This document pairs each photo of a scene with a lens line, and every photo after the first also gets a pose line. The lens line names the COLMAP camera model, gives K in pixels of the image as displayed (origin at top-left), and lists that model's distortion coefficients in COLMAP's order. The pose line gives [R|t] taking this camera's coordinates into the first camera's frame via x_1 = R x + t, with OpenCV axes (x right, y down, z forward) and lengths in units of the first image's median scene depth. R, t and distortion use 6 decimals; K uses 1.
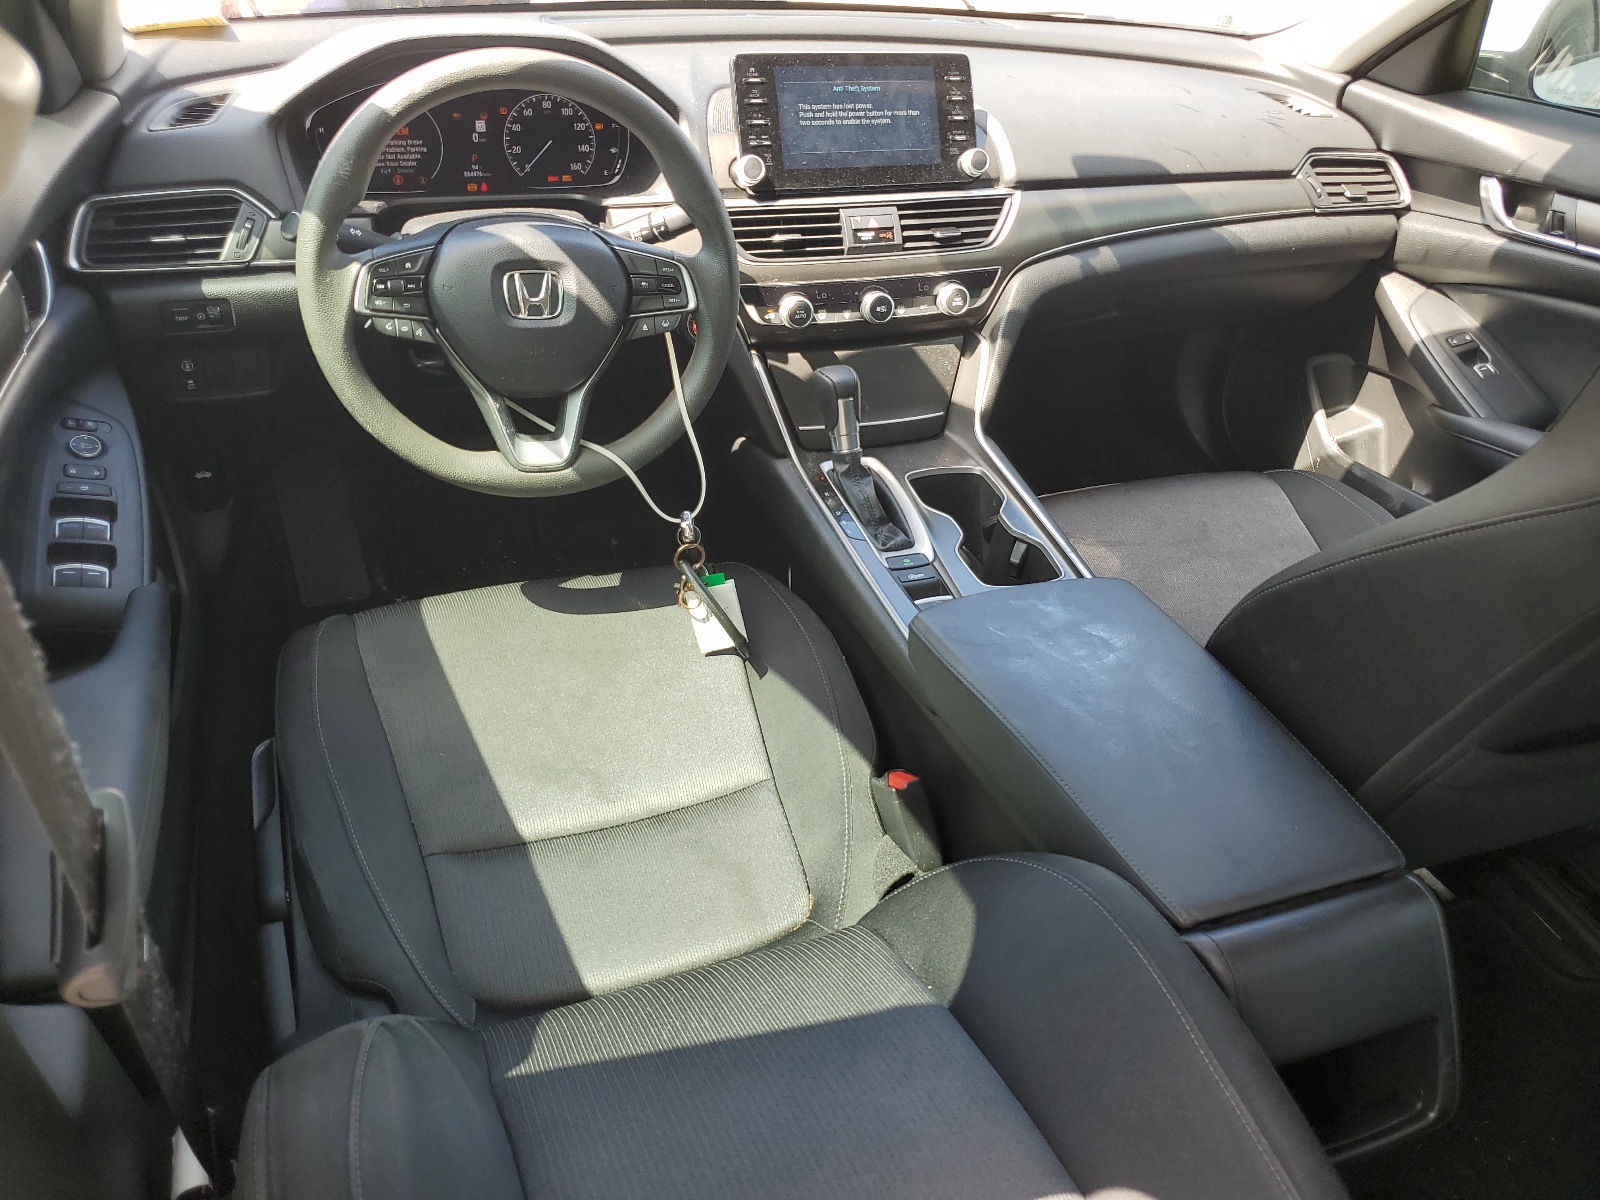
lens RADIAL K [[1216.9, 0, 794.0], [0, 1216.9, 604.9], [0, 0, 1]] dist [-0.028560, -0.004845]
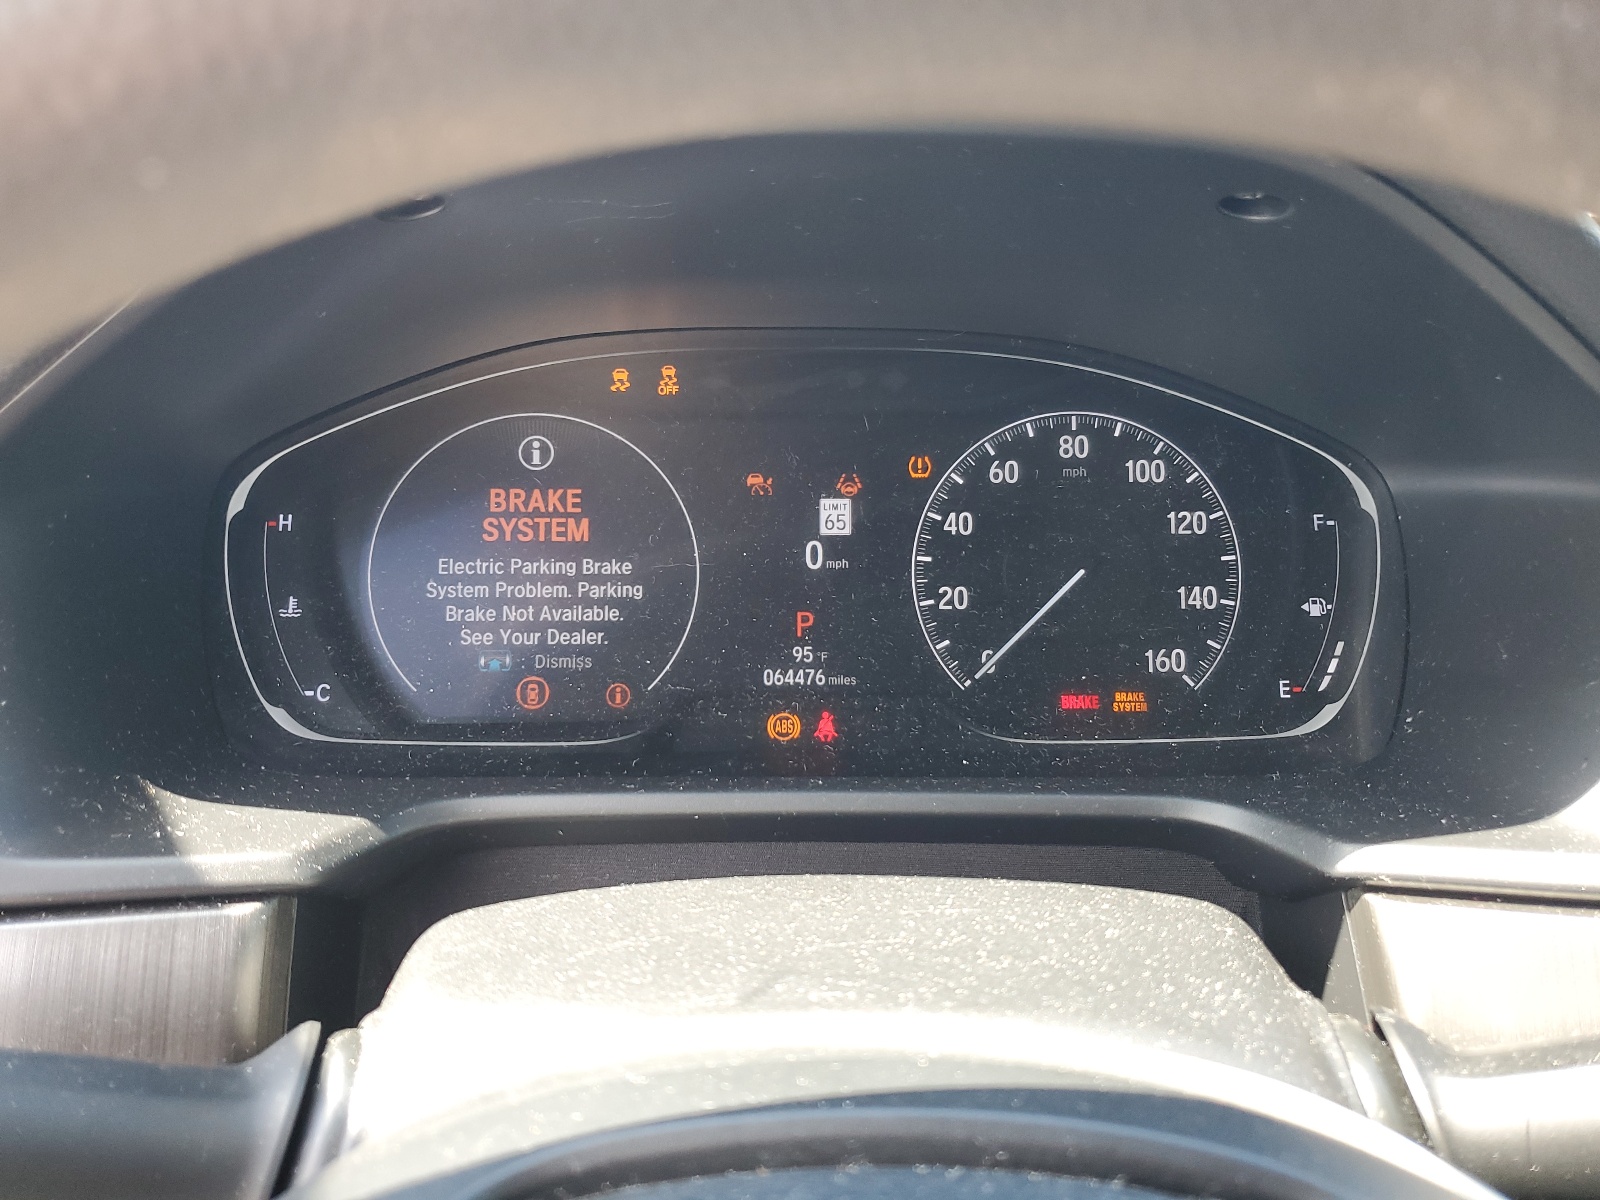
lens RADIAL K [[1216.9, 0, 799.3], [0, 1216.9, 597.7], [0, 0, 1]] dist [-0.028560, -0.004845]
pose [[0.949207, 0.024775, -0.313676, -0.176171], [-0.120015, 0.950038, -0.288138, -0.292977], [0.290866, 0.311148, 0.904756, 0.740414]]
